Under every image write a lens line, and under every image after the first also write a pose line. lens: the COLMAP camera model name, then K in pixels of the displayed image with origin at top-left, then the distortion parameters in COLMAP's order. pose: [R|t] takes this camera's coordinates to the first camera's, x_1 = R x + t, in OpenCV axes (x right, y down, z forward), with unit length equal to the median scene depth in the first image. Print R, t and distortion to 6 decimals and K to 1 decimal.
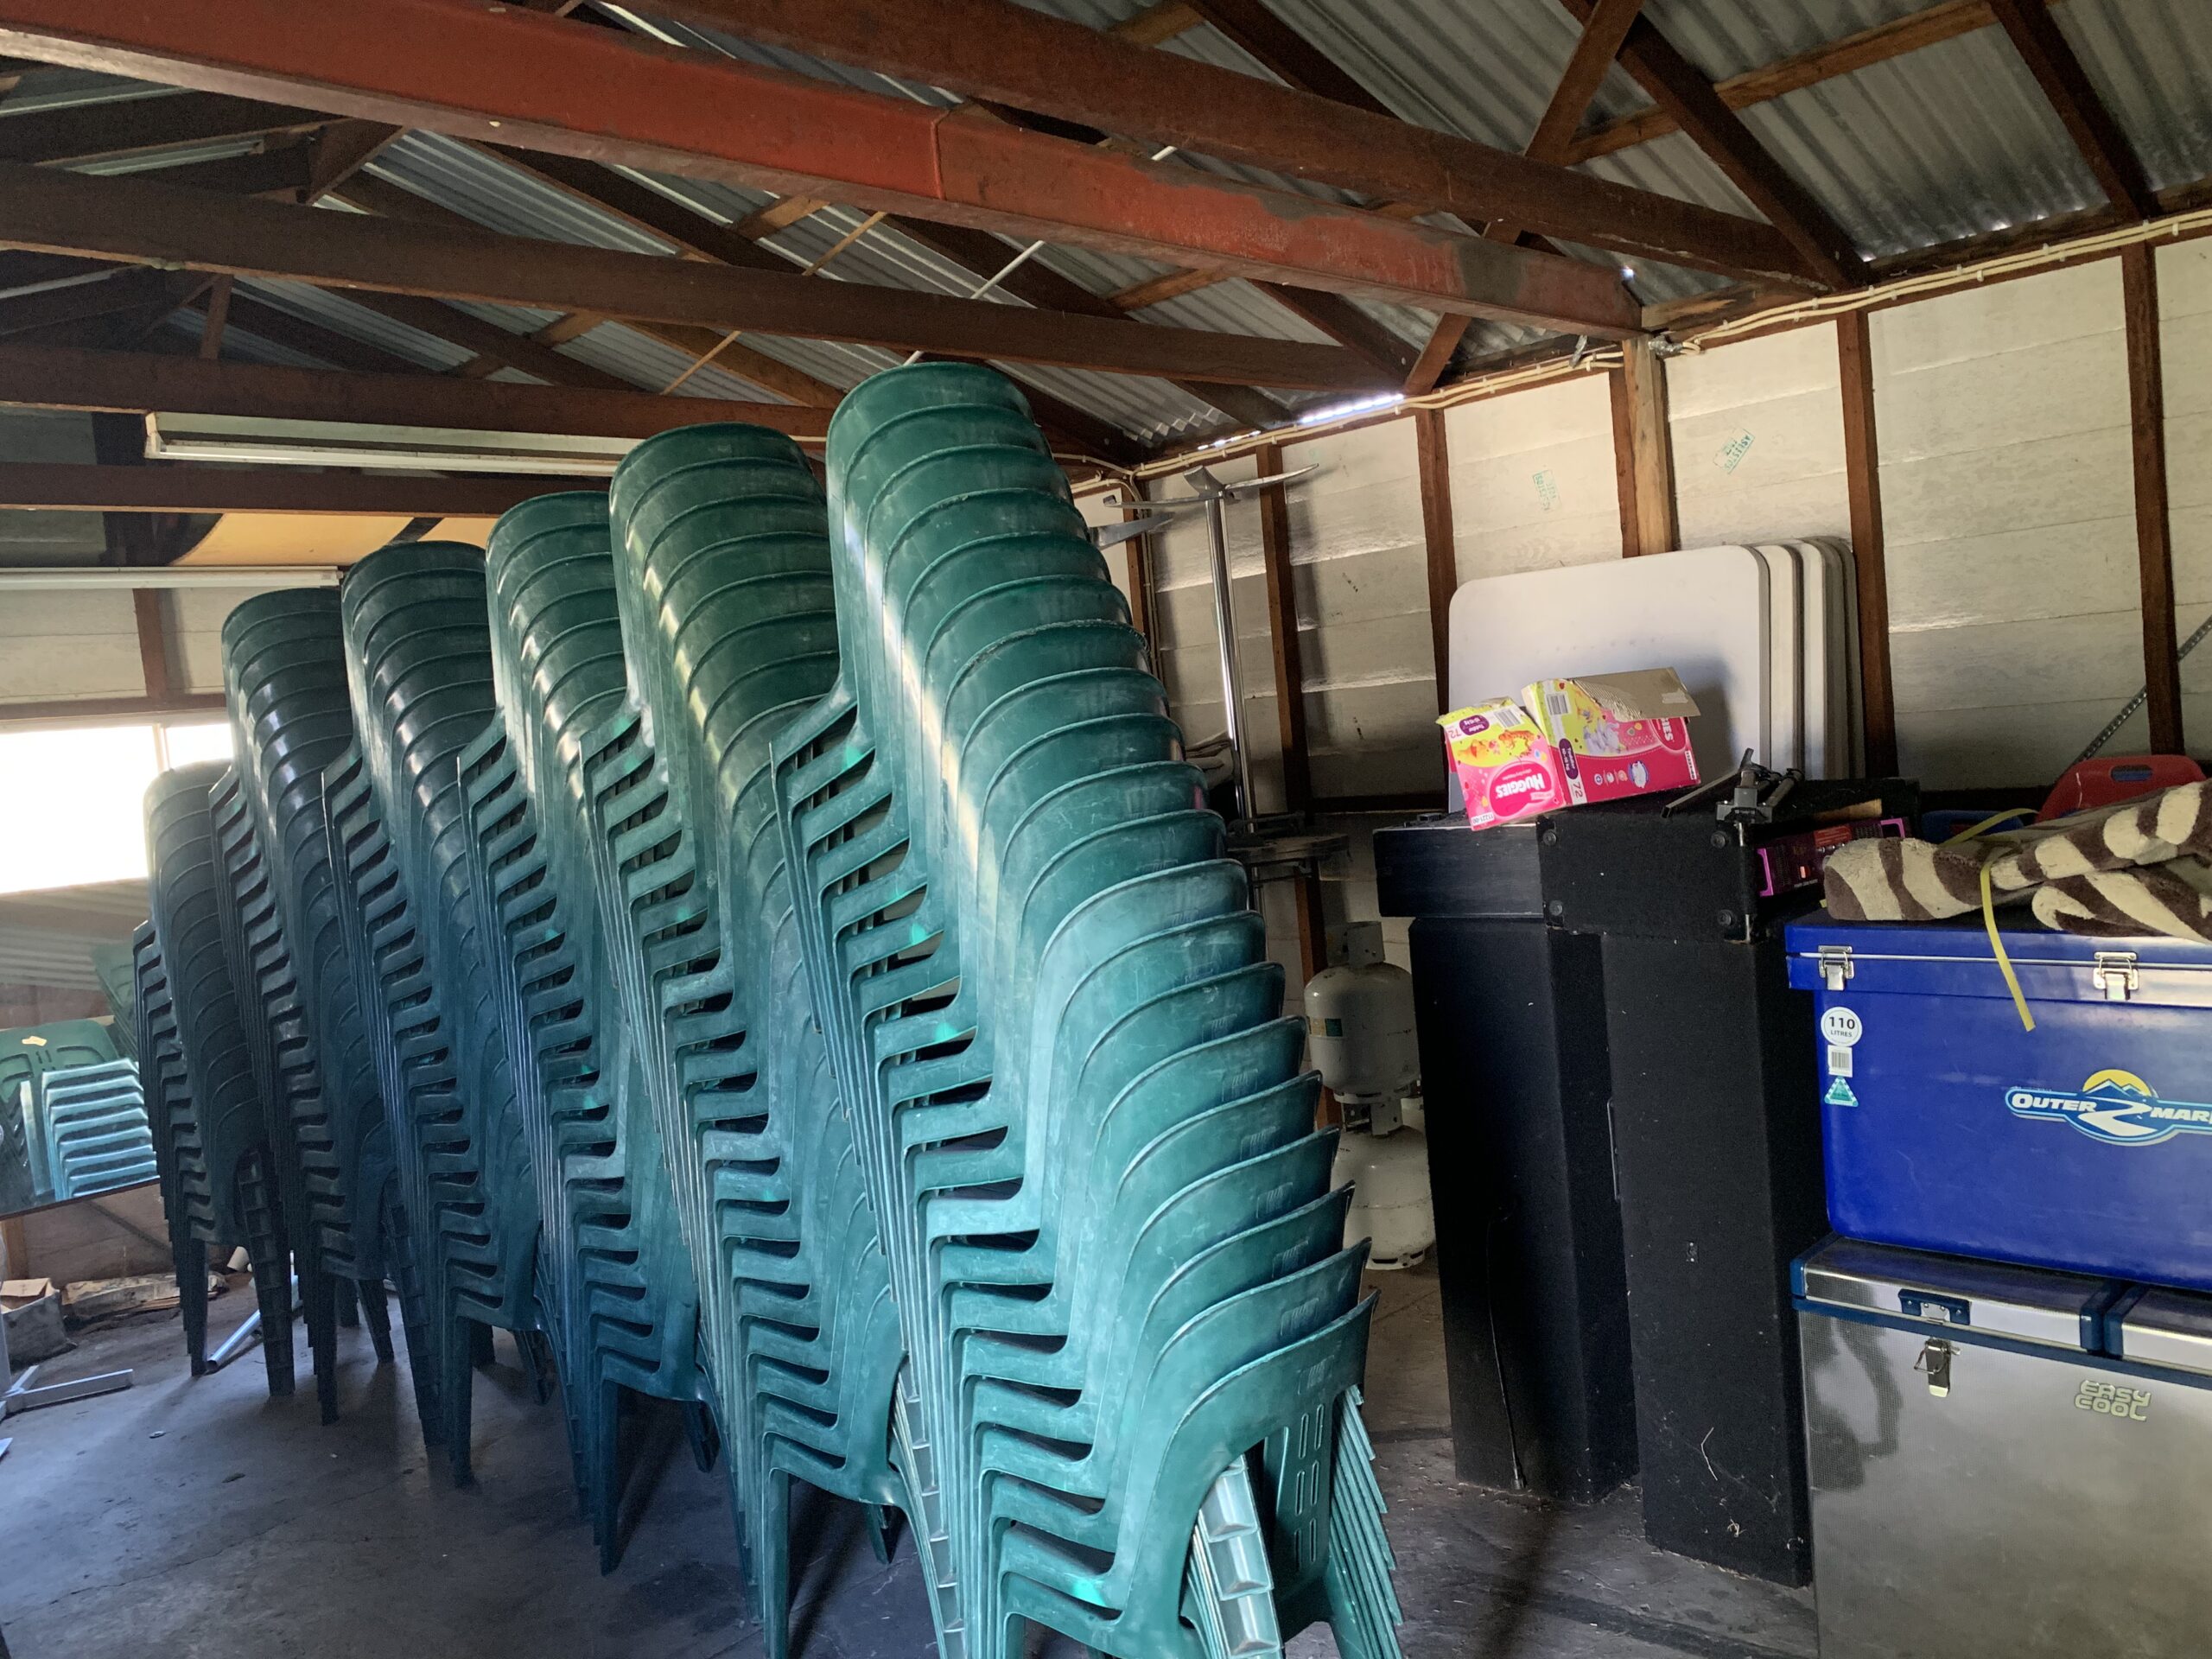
lens RADIAL K [[1689.1, 0, 1108.8], [0, 1689.1, 825.4], [0, 0, 1]] dist [0.005347, -0.004549]
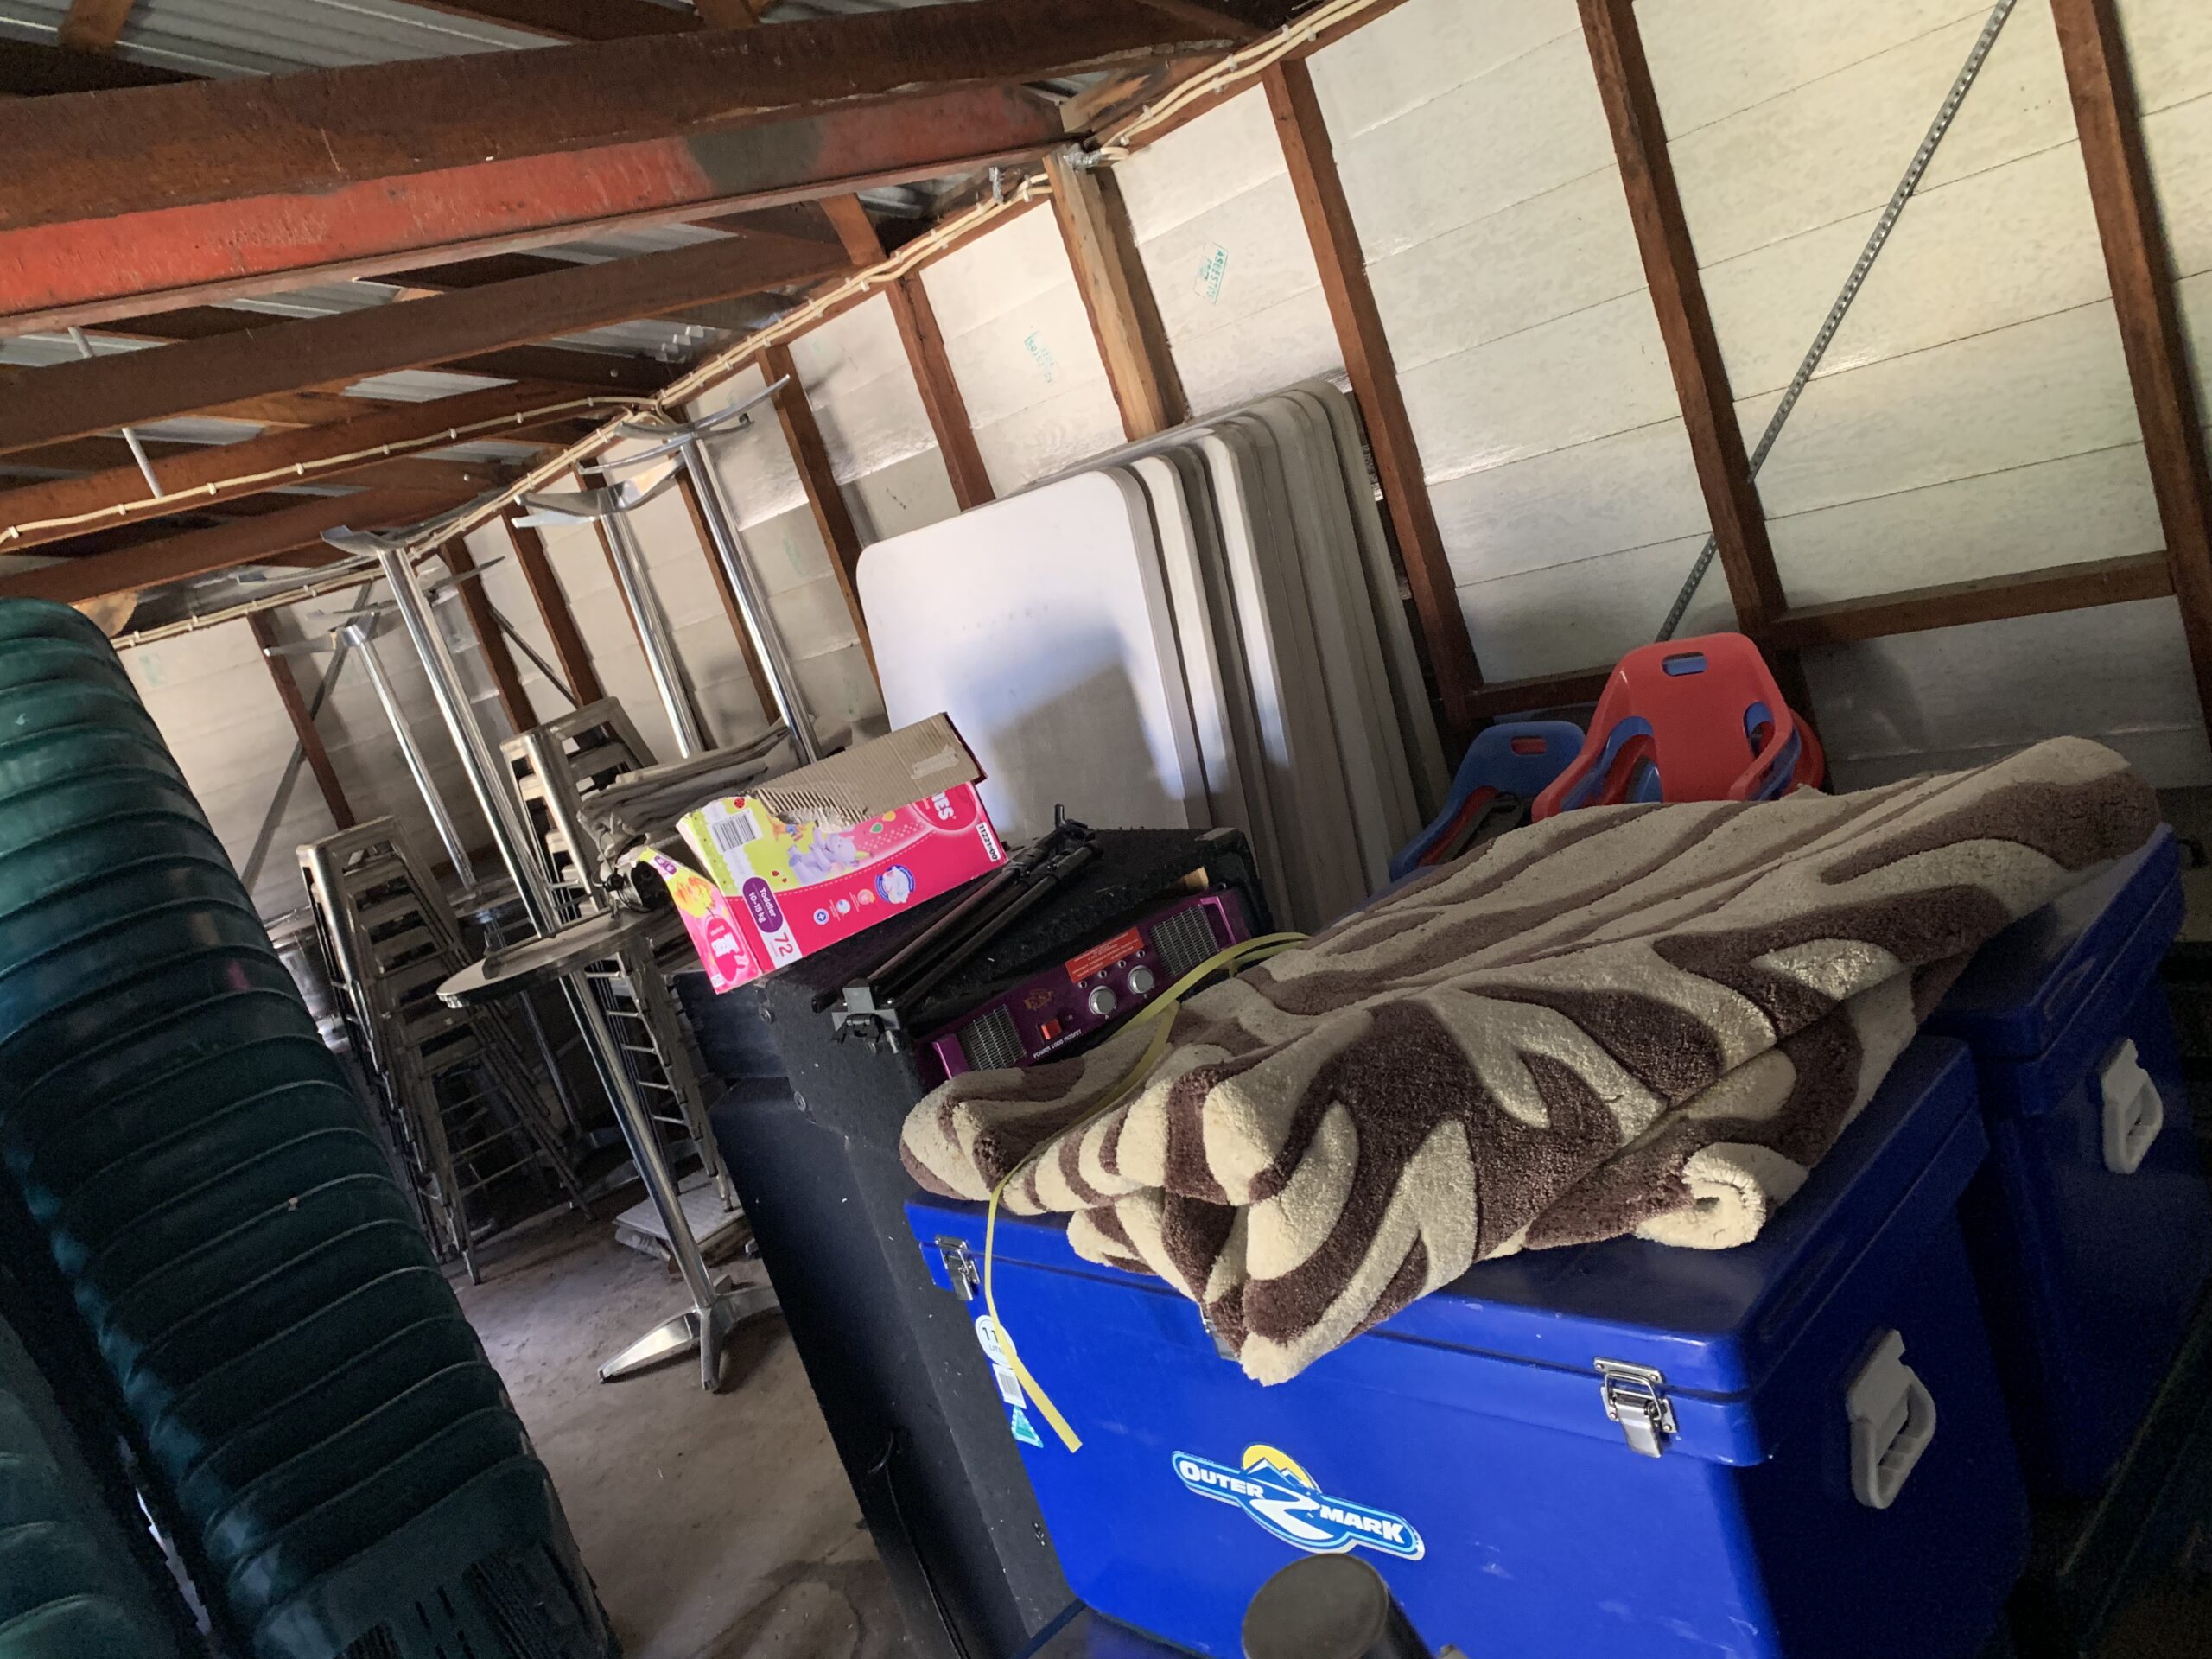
lens RADIAL K [[1689.1, 0, 1114.0], [0, 1689.1, 815.5], [0, 0, 1]] dist [0.005347, -0.004549]
pose [[0.973605, -0.209683, -0.090148, 0.335935], [0.220507, 0.966083, 0.134390, -0.095717], [0.058911, -0.150721, 0.986820, 0.209281]]
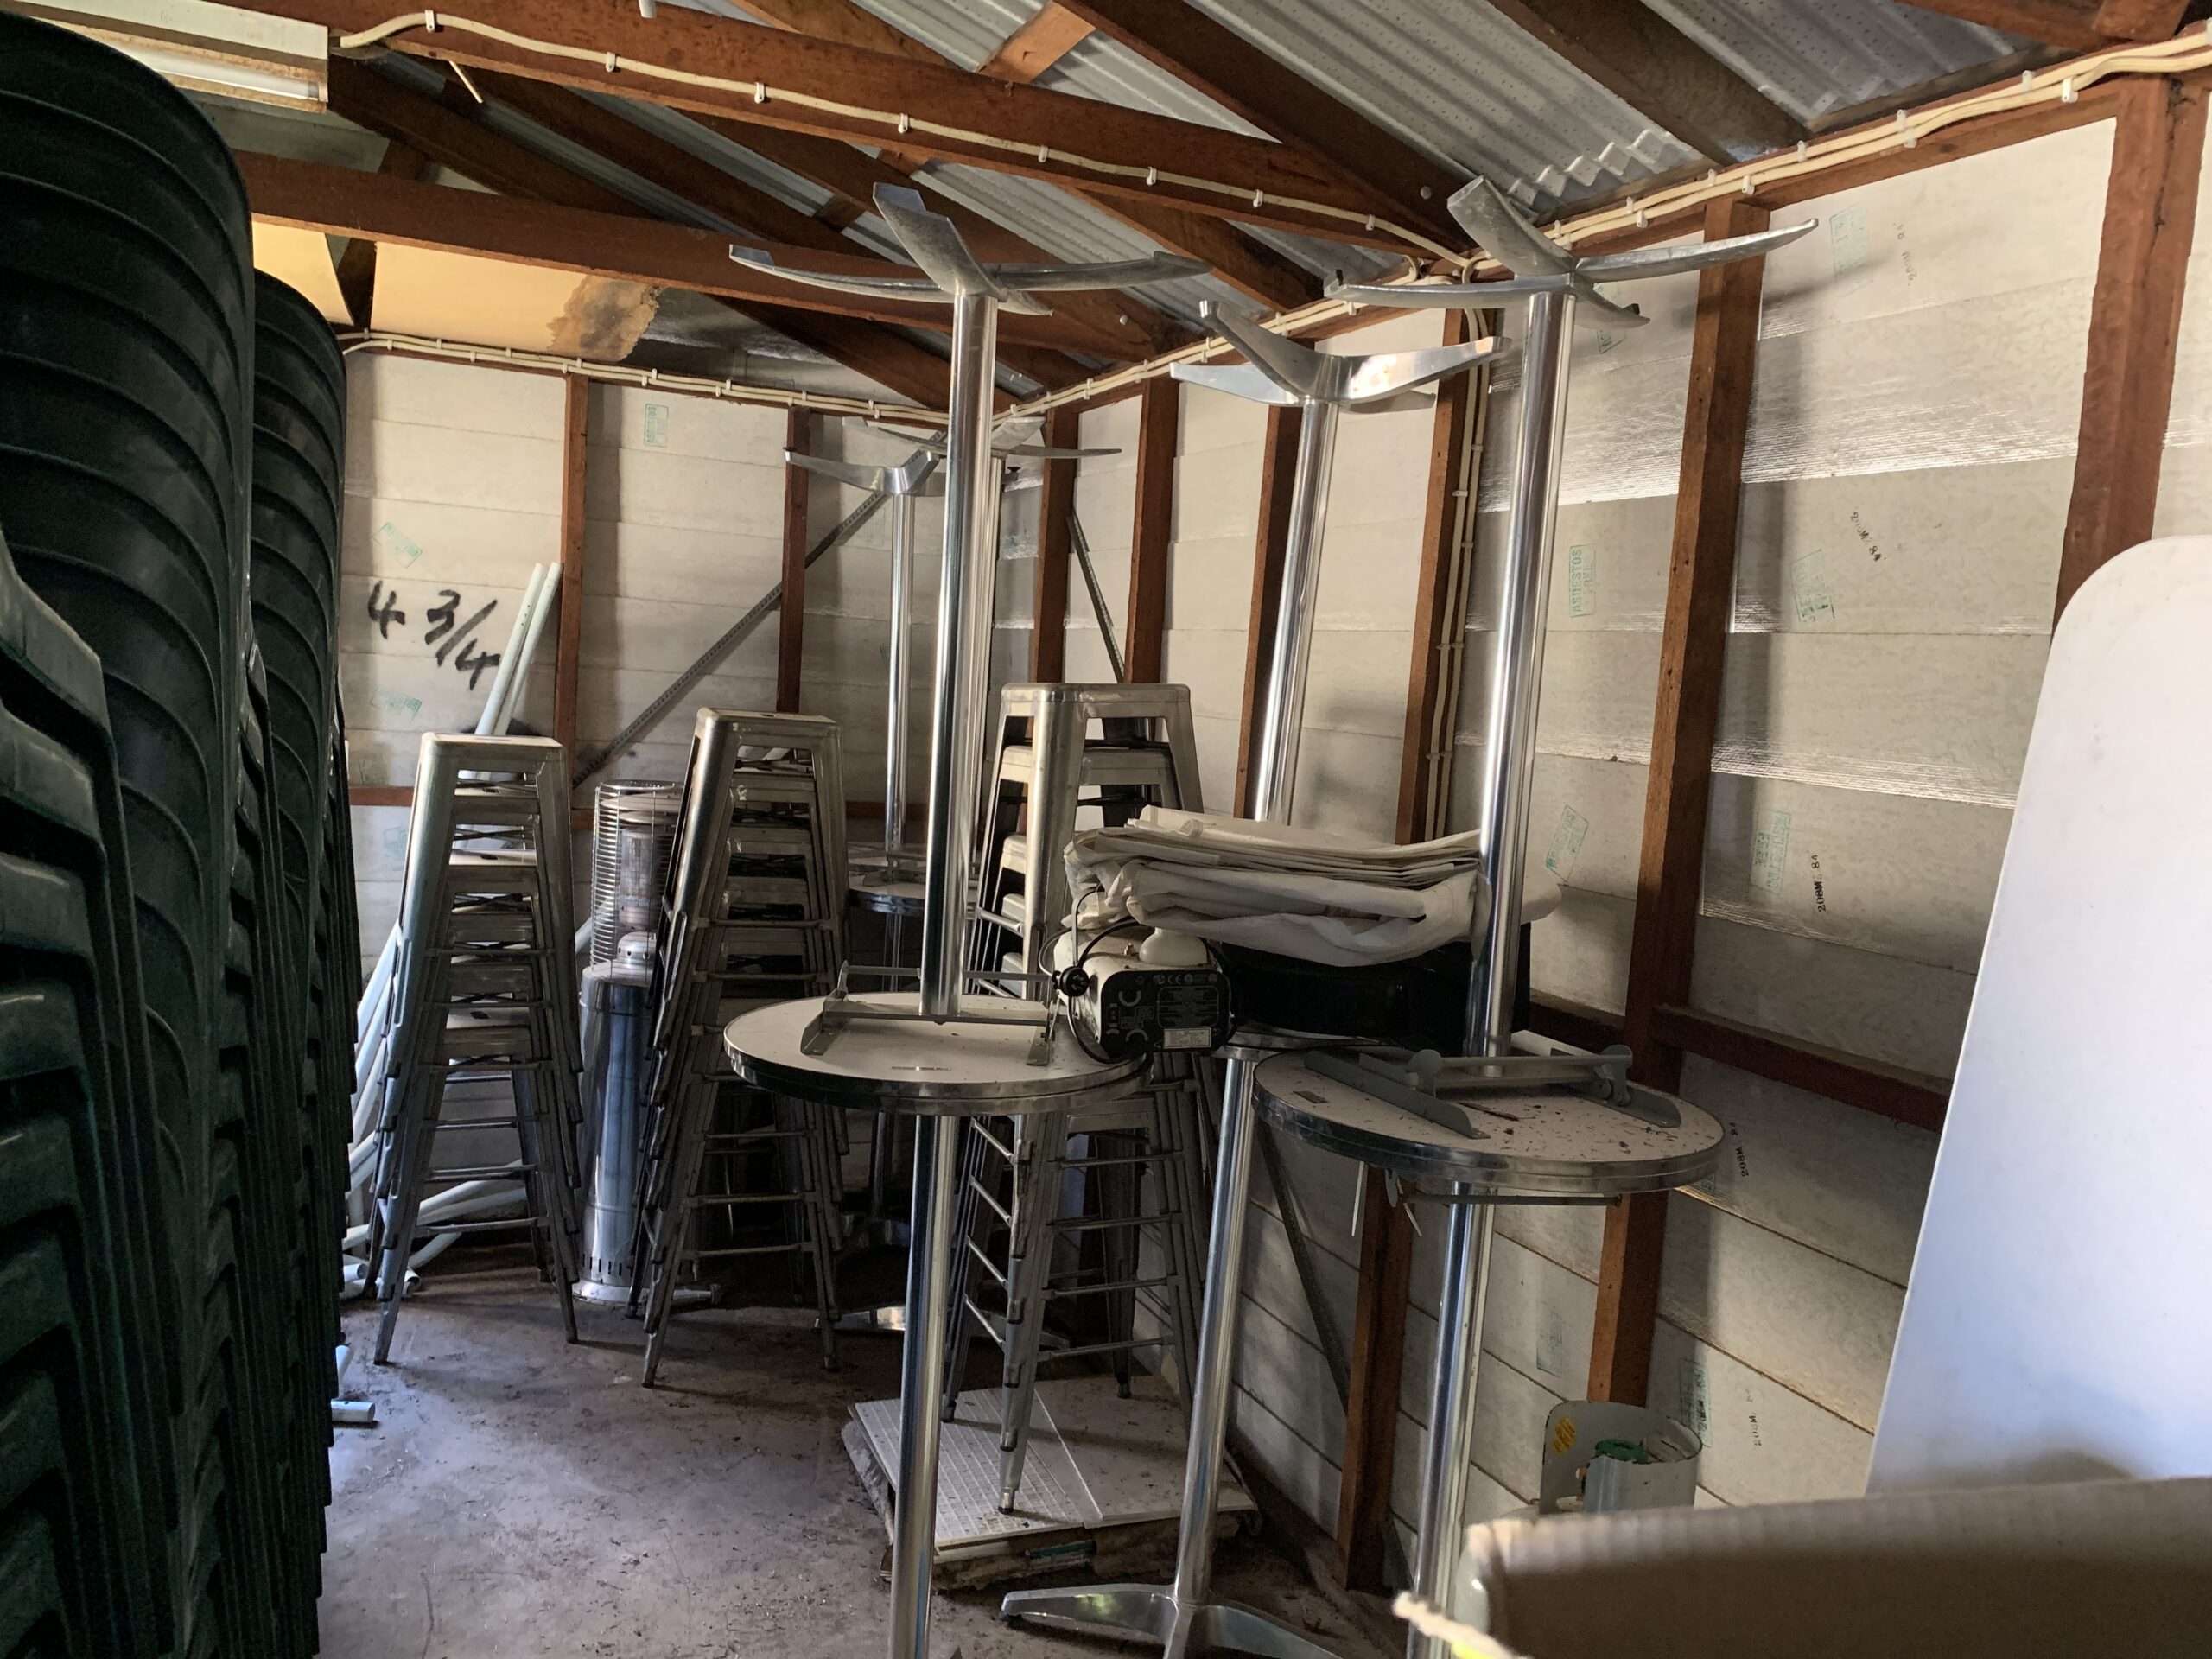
lens RADIAL K [[1689.1, 0, 1118.6], [0, 1689.1, 811.5], [0, 0, 1]] dist [0.005347, -0.004549]
pose [[0.921283, 0.191034, -0.338739, 0.149053], [-0.179222, 0.981583, 0.066134, -0.083844], [0.345135, -0.000219, 0.938553, 0.637430]]
